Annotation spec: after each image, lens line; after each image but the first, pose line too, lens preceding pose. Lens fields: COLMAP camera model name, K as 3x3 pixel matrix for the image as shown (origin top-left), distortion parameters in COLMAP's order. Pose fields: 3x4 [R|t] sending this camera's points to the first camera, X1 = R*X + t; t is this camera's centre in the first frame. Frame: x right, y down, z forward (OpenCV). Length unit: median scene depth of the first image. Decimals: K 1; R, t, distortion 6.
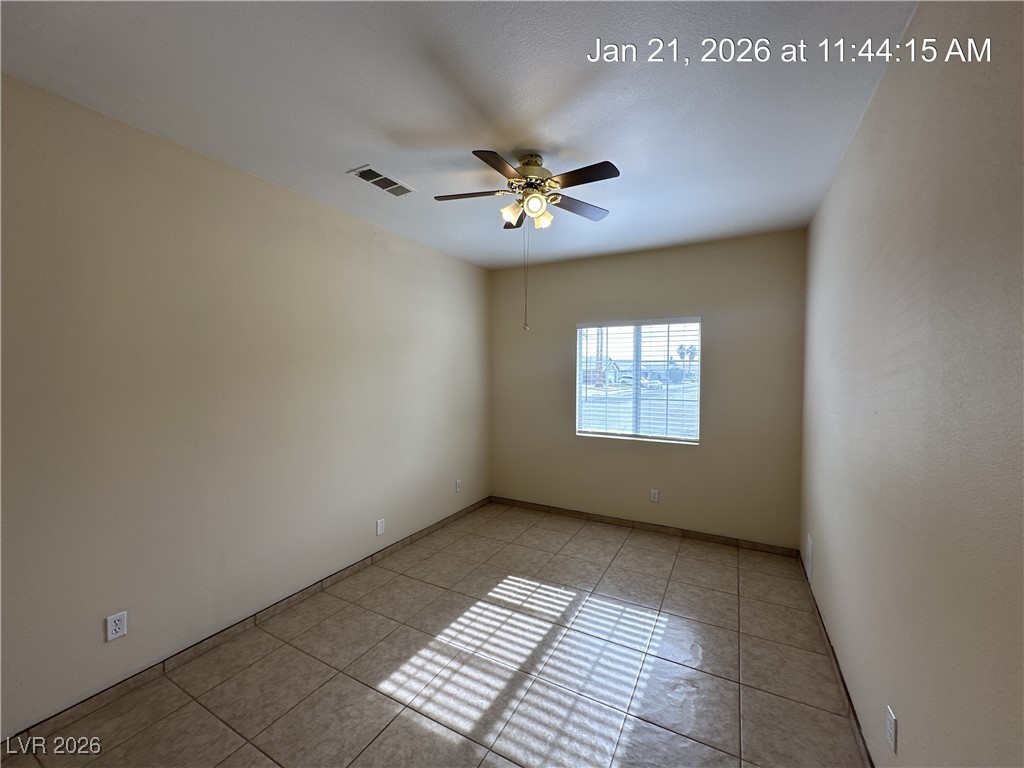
lens RADIAL K [[407.2, 0, 509.4], [0, 407.2, 387.1], [0, 0, 1]] dist [-0.002103, 0.000360]
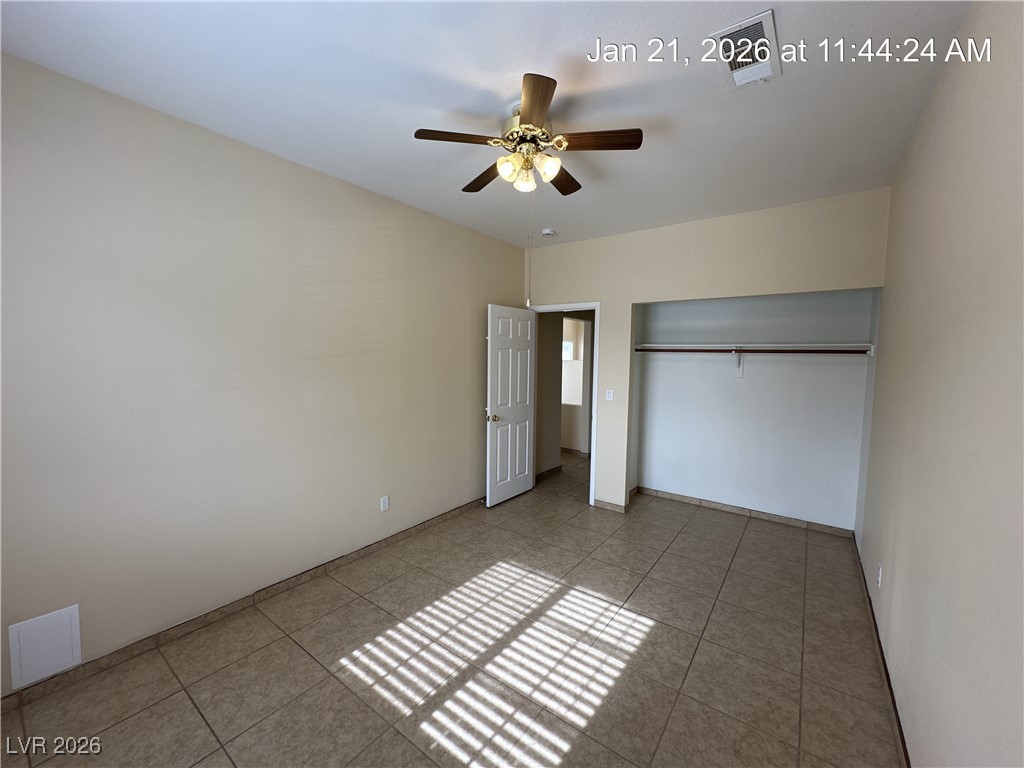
lens RADIAL K [[407.2, 0, 512.2], [0, 407.2, 383.2], [0, 0, 1]] dist [-0.002103, 0.000360]
pose [[-0.991632, -0.024342, 0.126784, -0.039215], [-0.010841, 0.994295, 0.106112, -0.063327], [-0.128643, 0.103850, -0.986238, 1.817103]]
